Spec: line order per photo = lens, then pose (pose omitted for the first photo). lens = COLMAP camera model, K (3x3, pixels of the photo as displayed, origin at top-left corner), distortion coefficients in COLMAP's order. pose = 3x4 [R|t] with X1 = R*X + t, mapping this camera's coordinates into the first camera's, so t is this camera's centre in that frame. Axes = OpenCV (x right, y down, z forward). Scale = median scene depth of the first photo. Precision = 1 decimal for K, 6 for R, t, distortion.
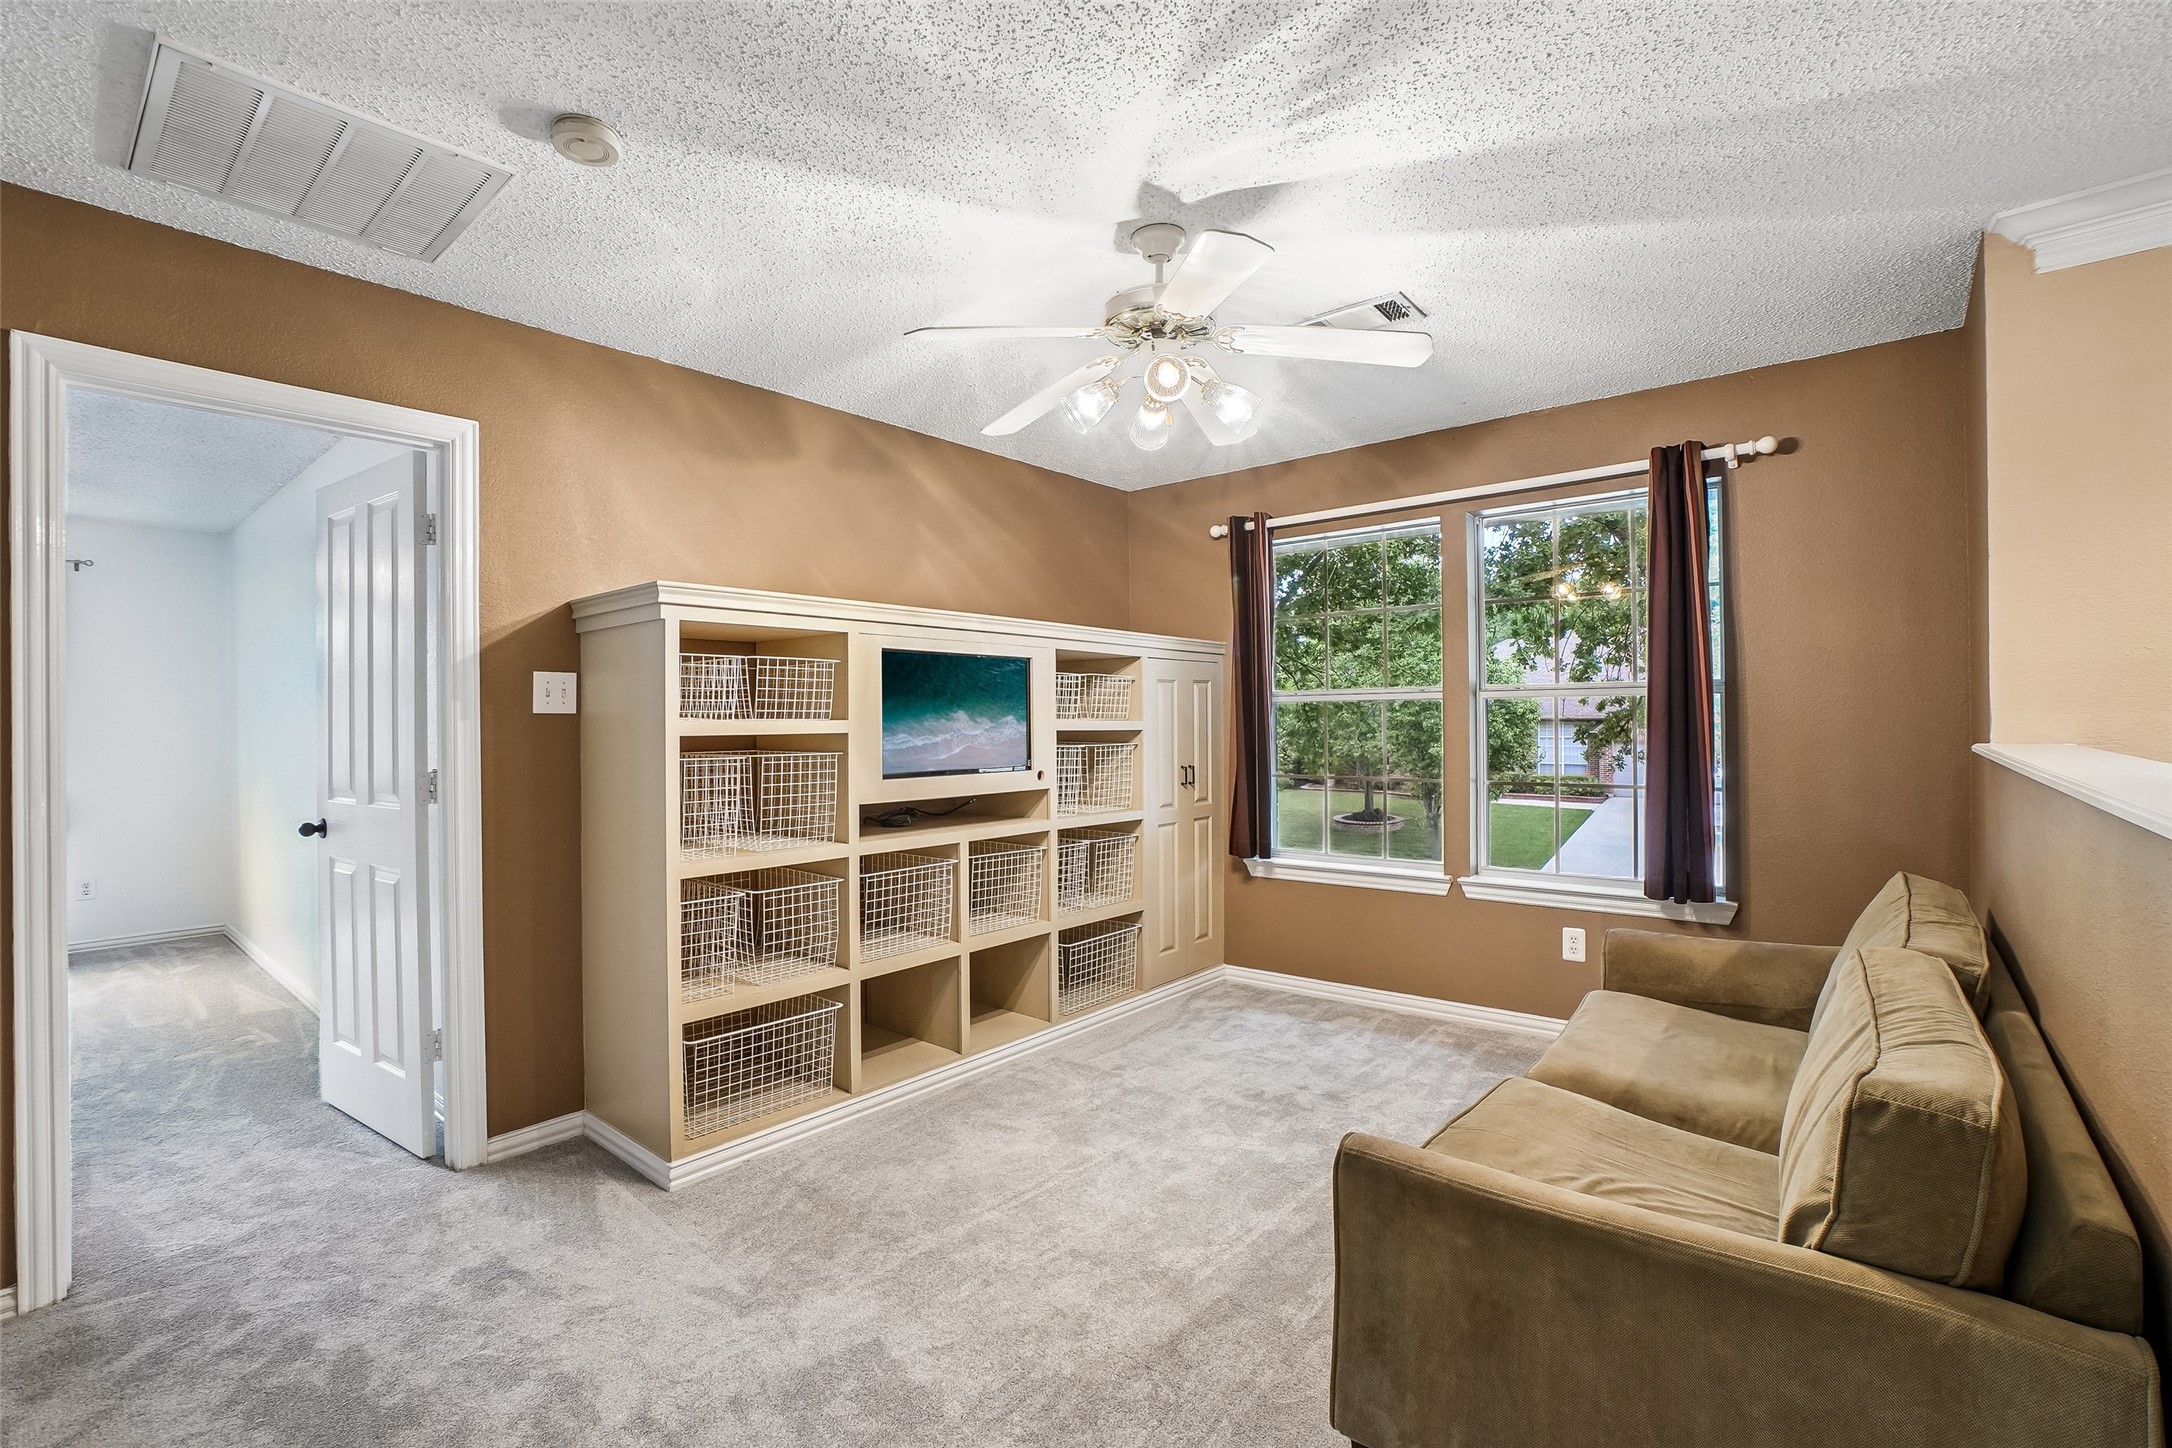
lens RADIAL K [[956.9, 0, 1081.0], [0, 956.9, 715.6], [0, 0, 1]] dist [-0.030855, -0.000461]
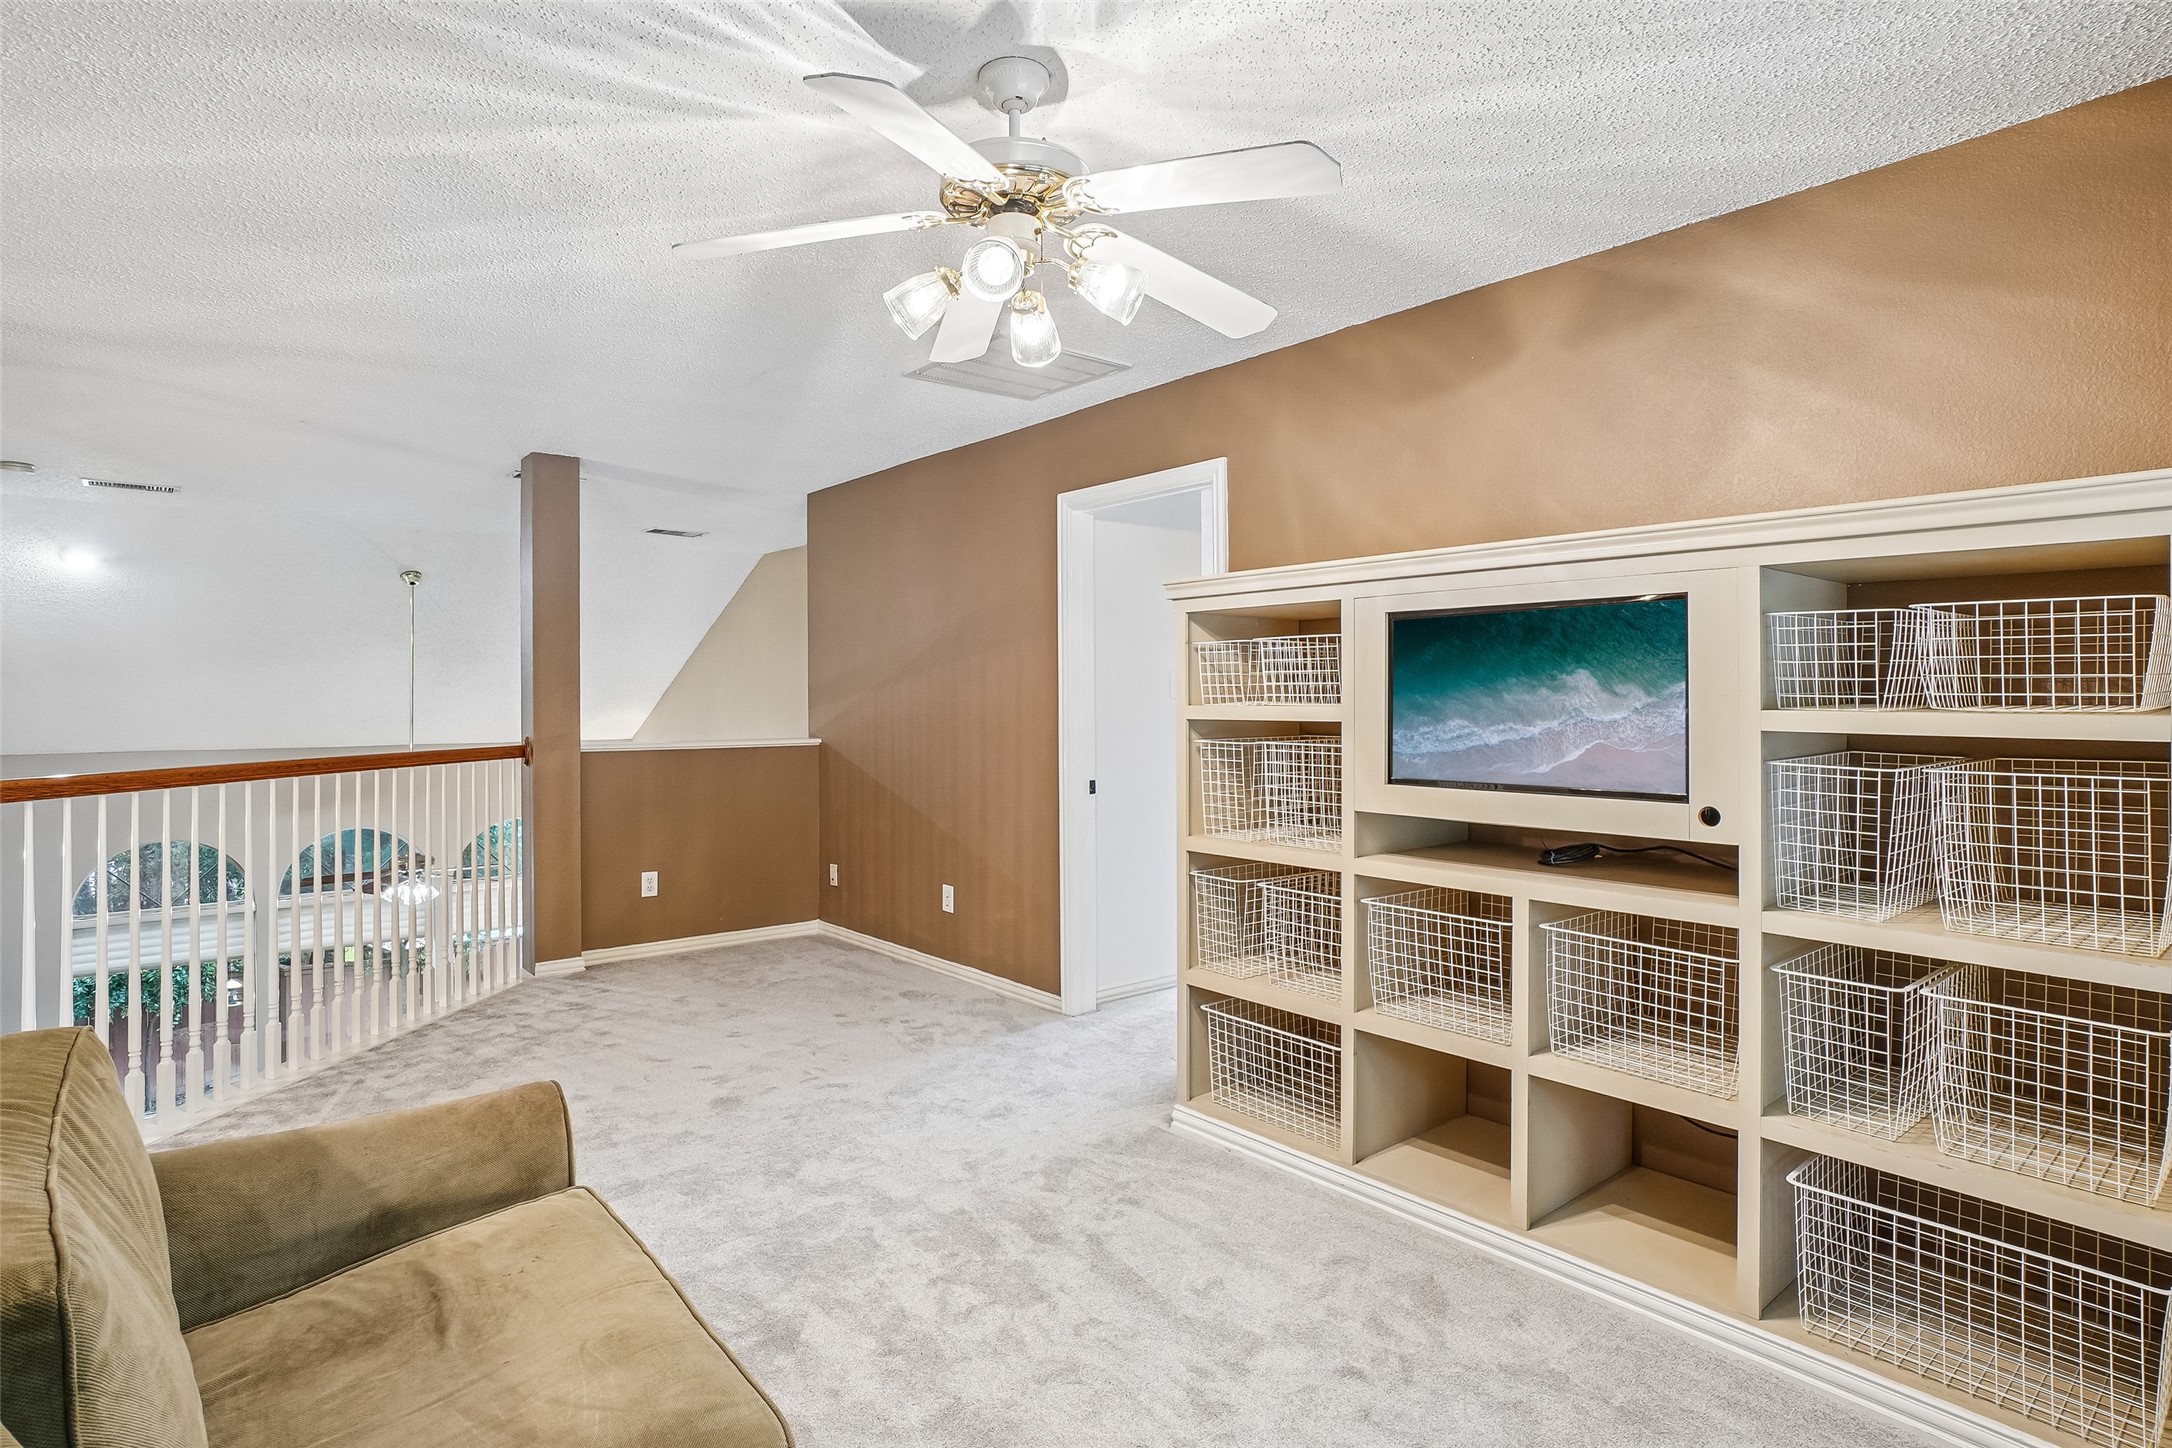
lens RADIAL K [[1142.9, 0, 1083.2], [0, 1142.9, 715.3], [0, 0, 1]] dist [-0.002120, -0.000008]
pose [[-0.164006, 0.016594, -0.986320, 0.681432], [0.001872, 0.999862, 0.016510, -0.003104], [0.986458, 0.000862, -0.164015, 0.844454]]
